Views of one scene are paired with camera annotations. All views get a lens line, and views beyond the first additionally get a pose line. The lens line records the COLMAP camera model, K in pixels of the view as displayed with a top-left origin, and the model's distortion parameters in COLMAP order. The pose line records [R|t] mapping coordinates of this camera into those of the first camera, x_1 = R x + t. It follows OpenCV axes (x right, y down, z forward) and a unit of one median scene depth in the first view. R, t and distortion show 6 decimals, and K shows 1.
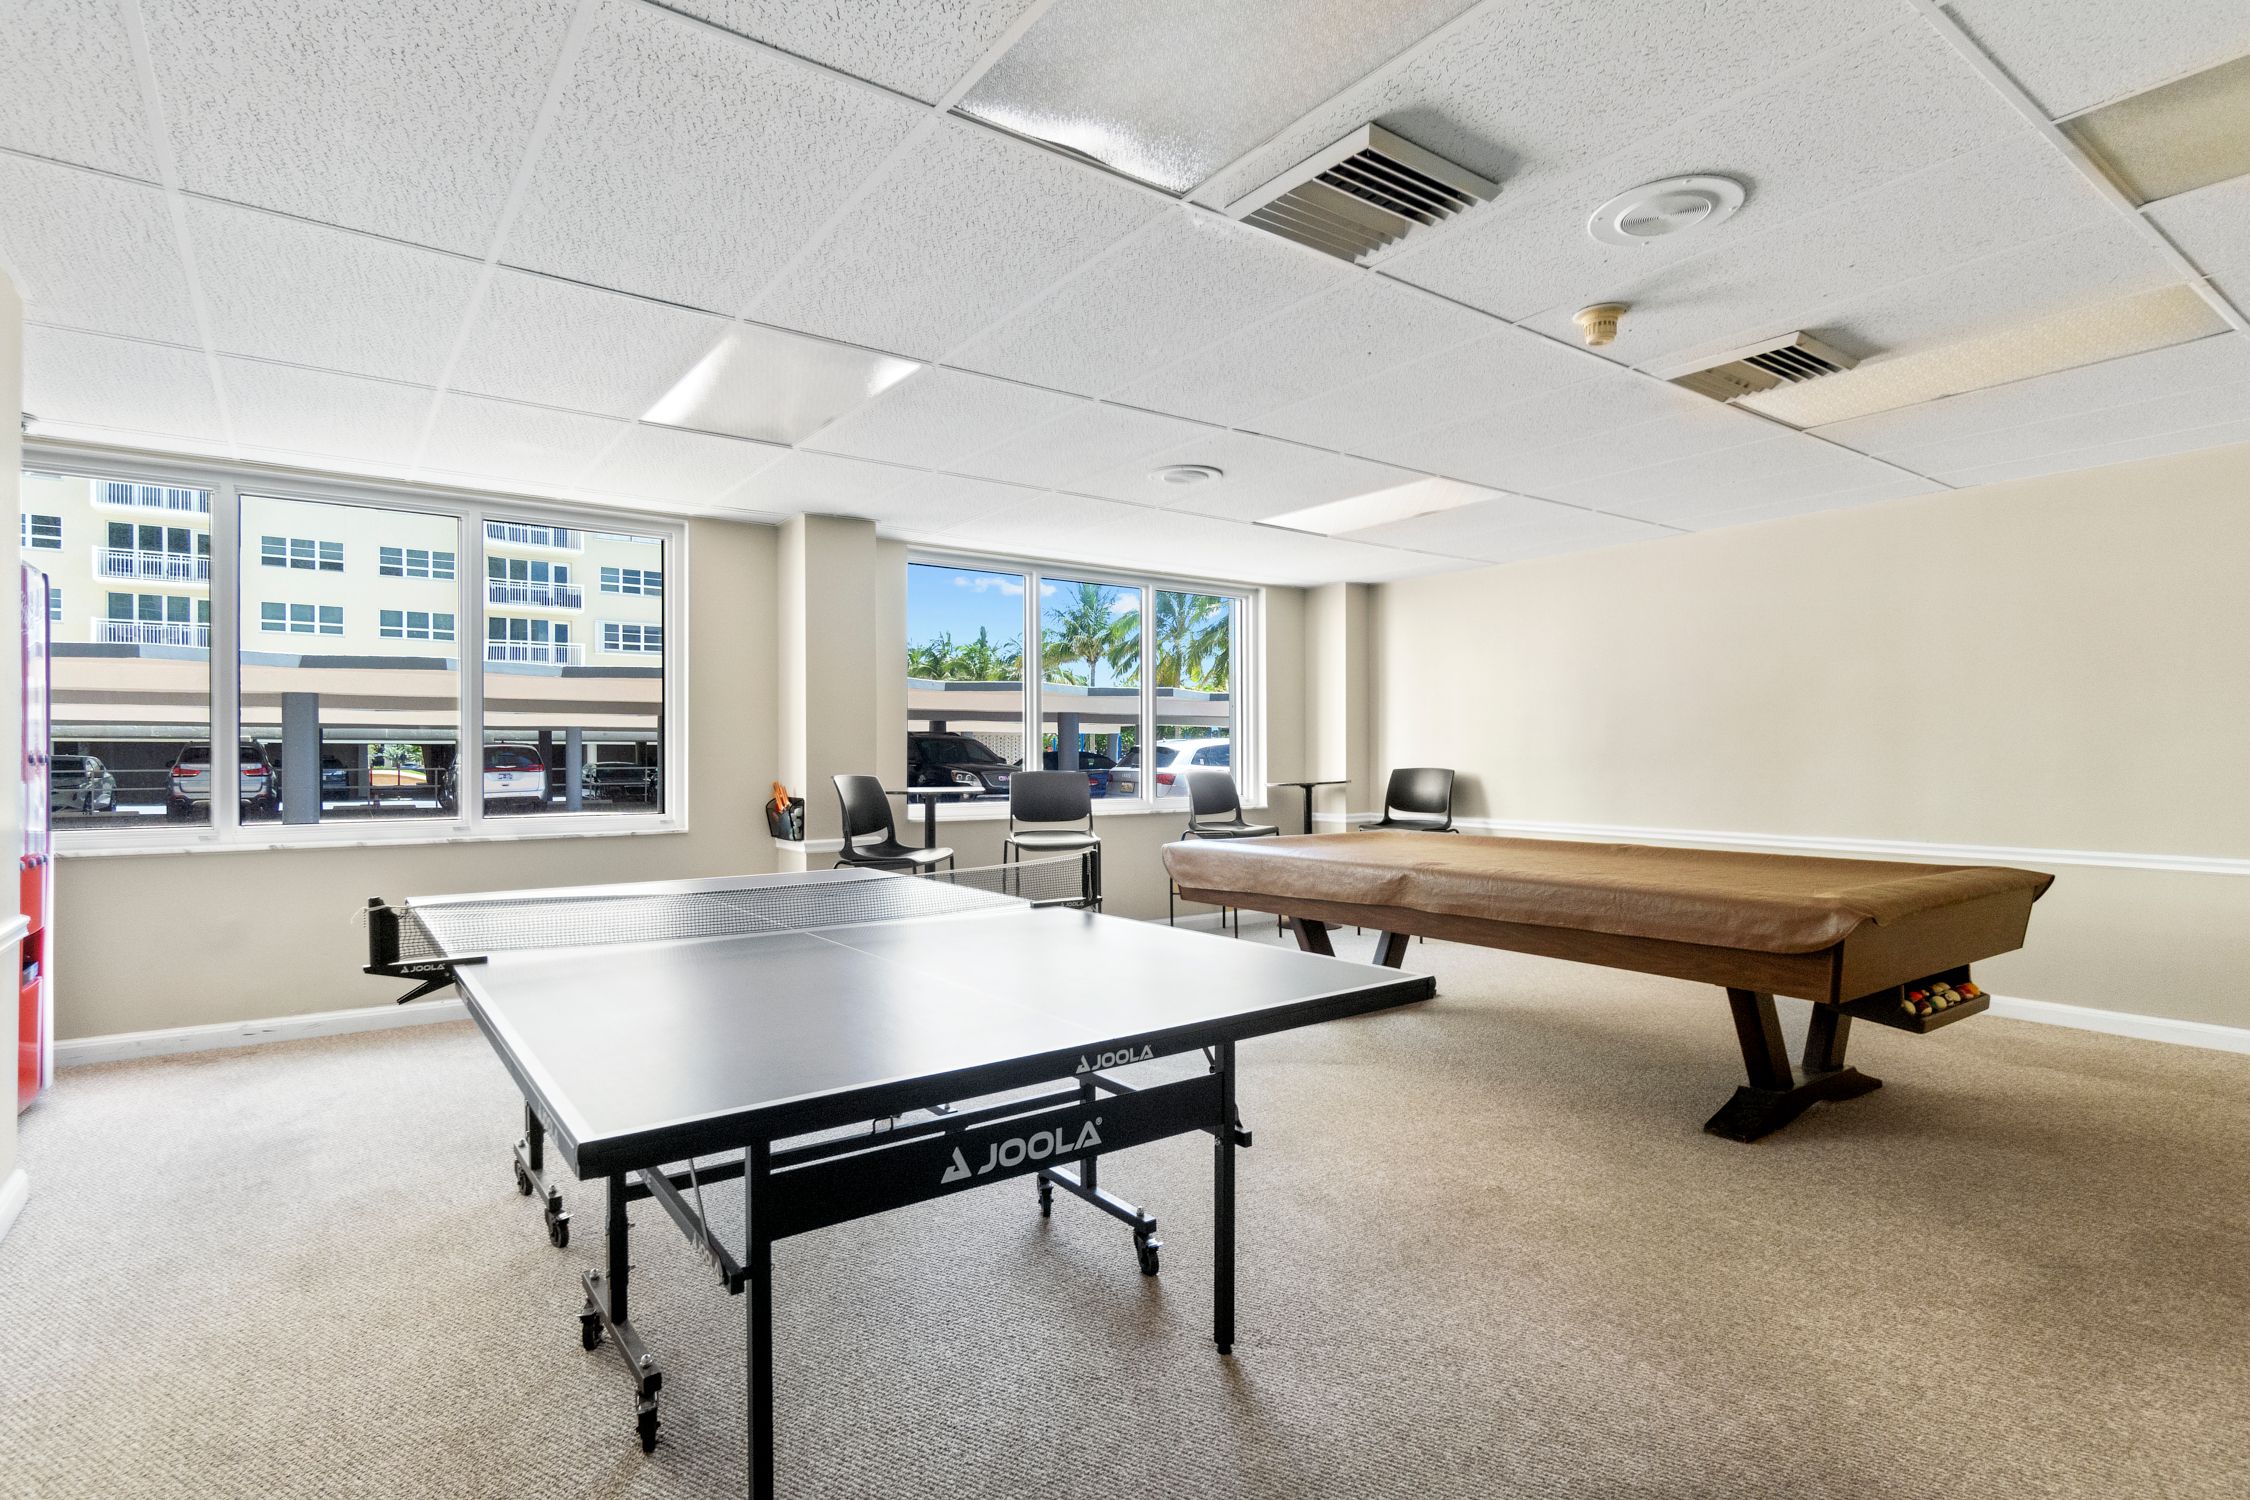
lens RADIAL K [[1126.0, 0, 1129.4], [0, 1126.0, 761.4], [0, 0, 1]] dist [0.000625, 0.000162]
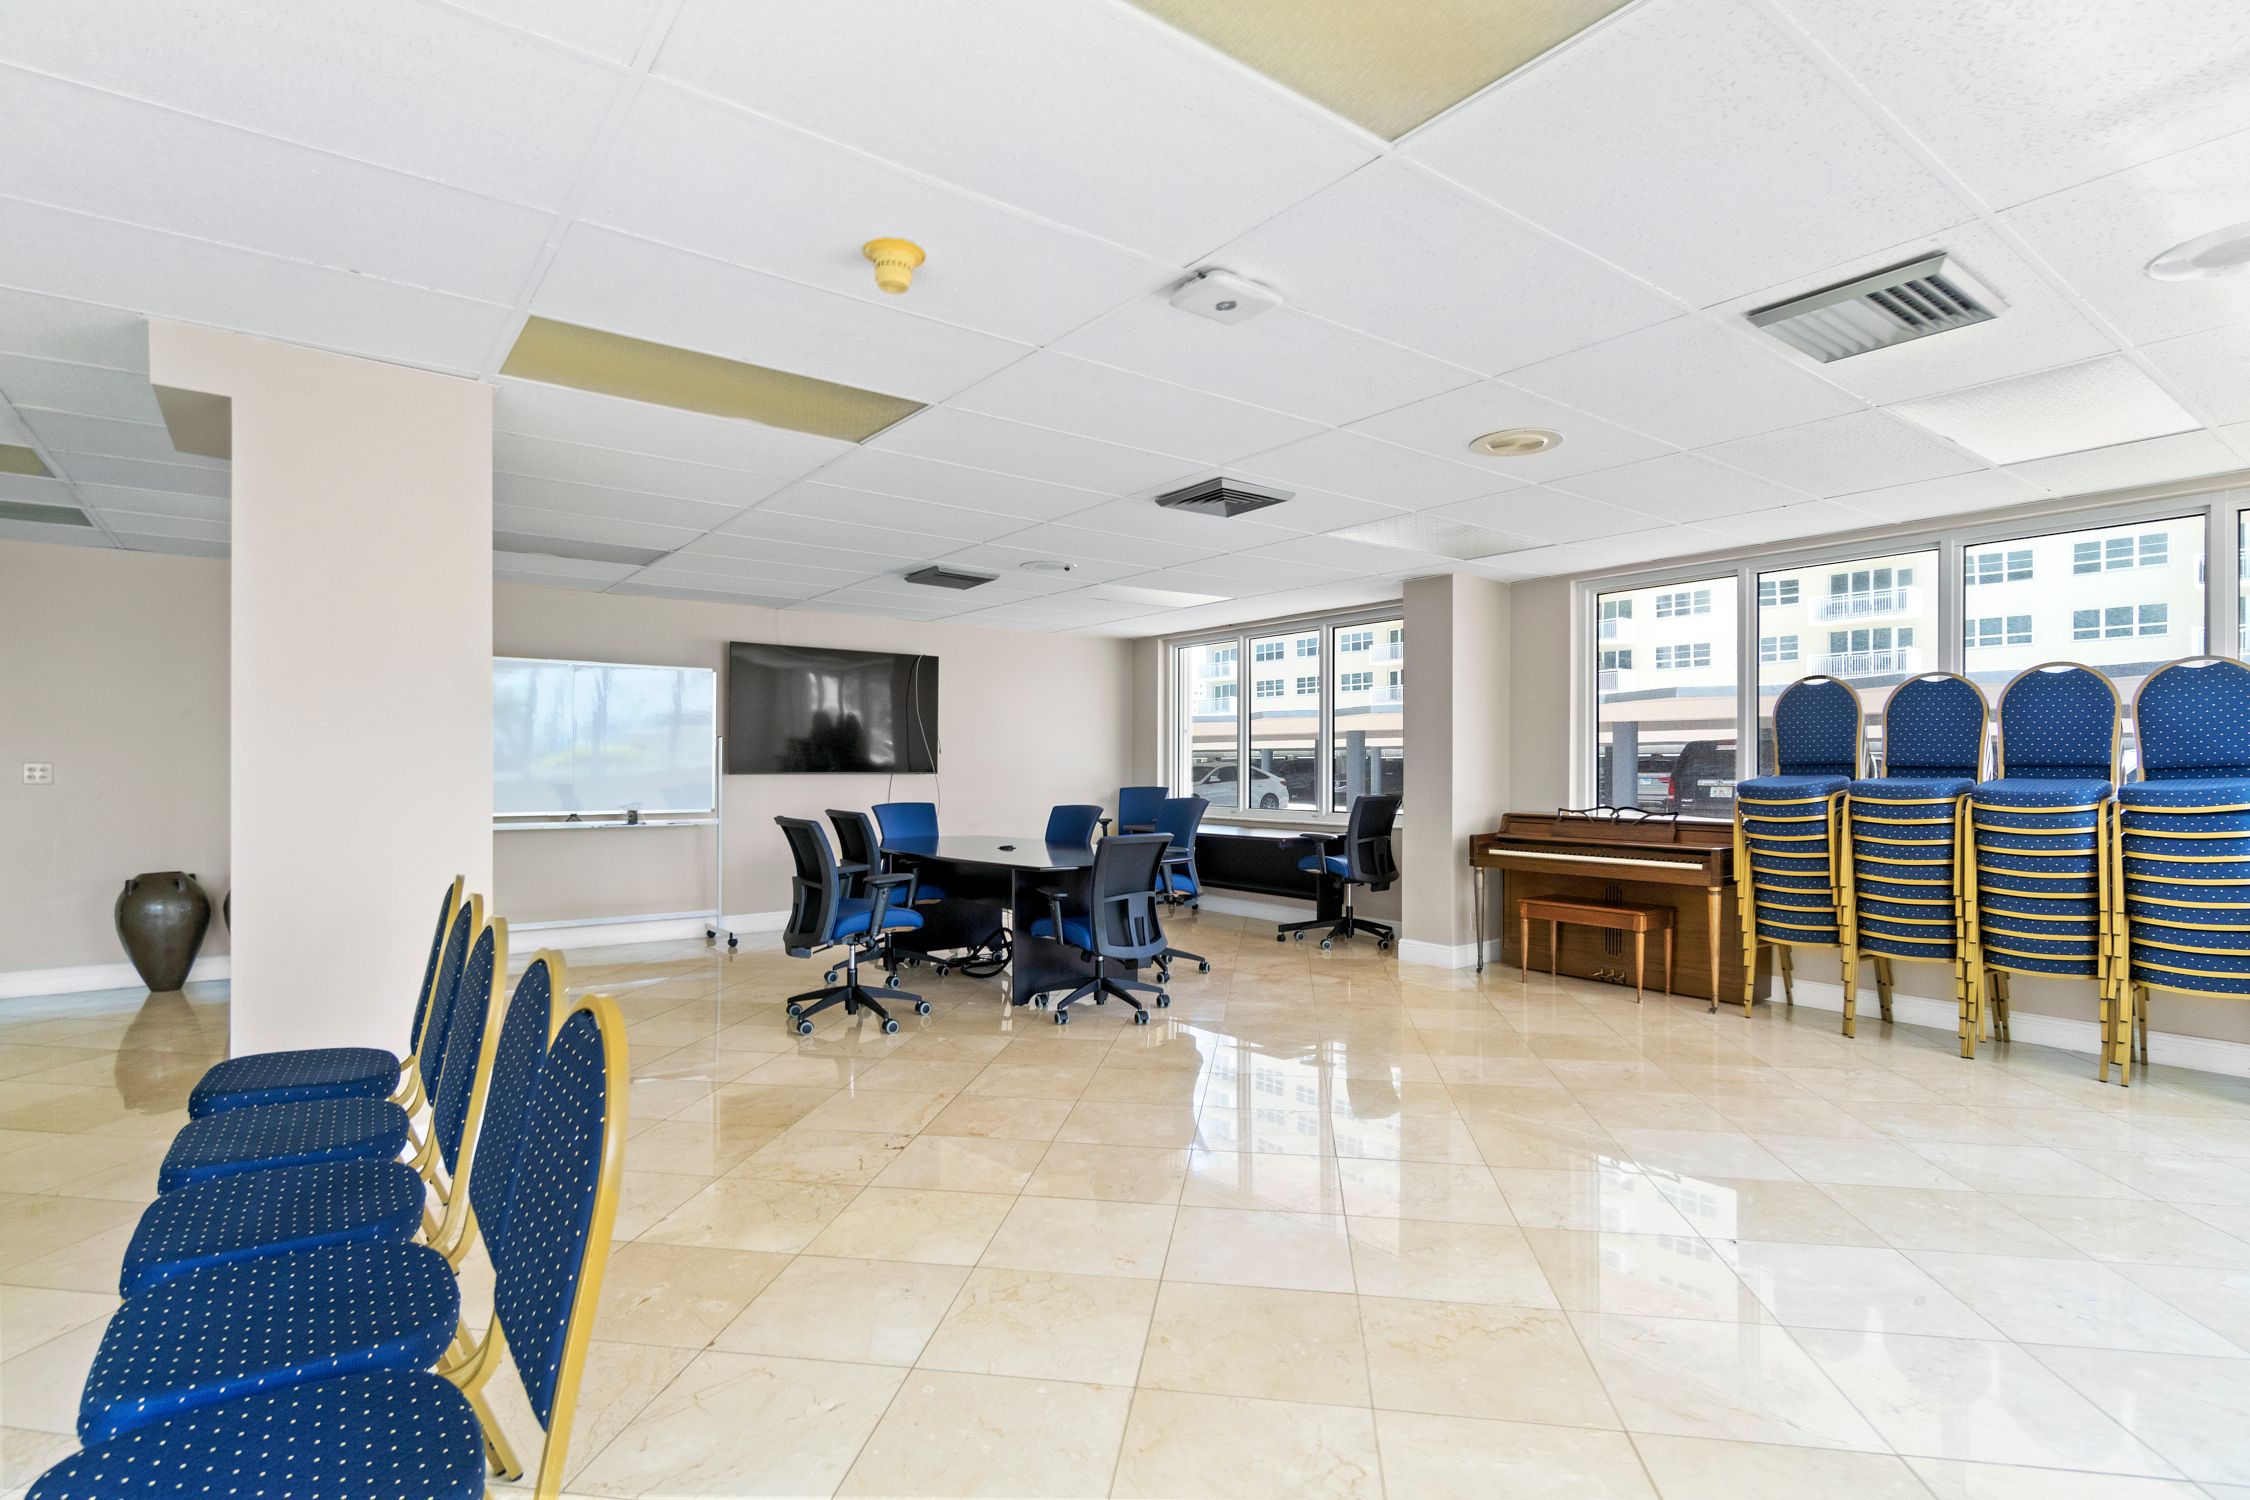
lens RADIAL K [[1126.0, 0, 1133.8], [0, 1126.0, 758.5], [0, 0, 1]] dist [0.000625, 0.000162]
pose [[0.018666, -0.005221, -0.999812, 0.289151], [-0.005950, 0.999968, -0.005333, -0.003496], [0.999808, 0.006048, 0.018634, 0.229289]]
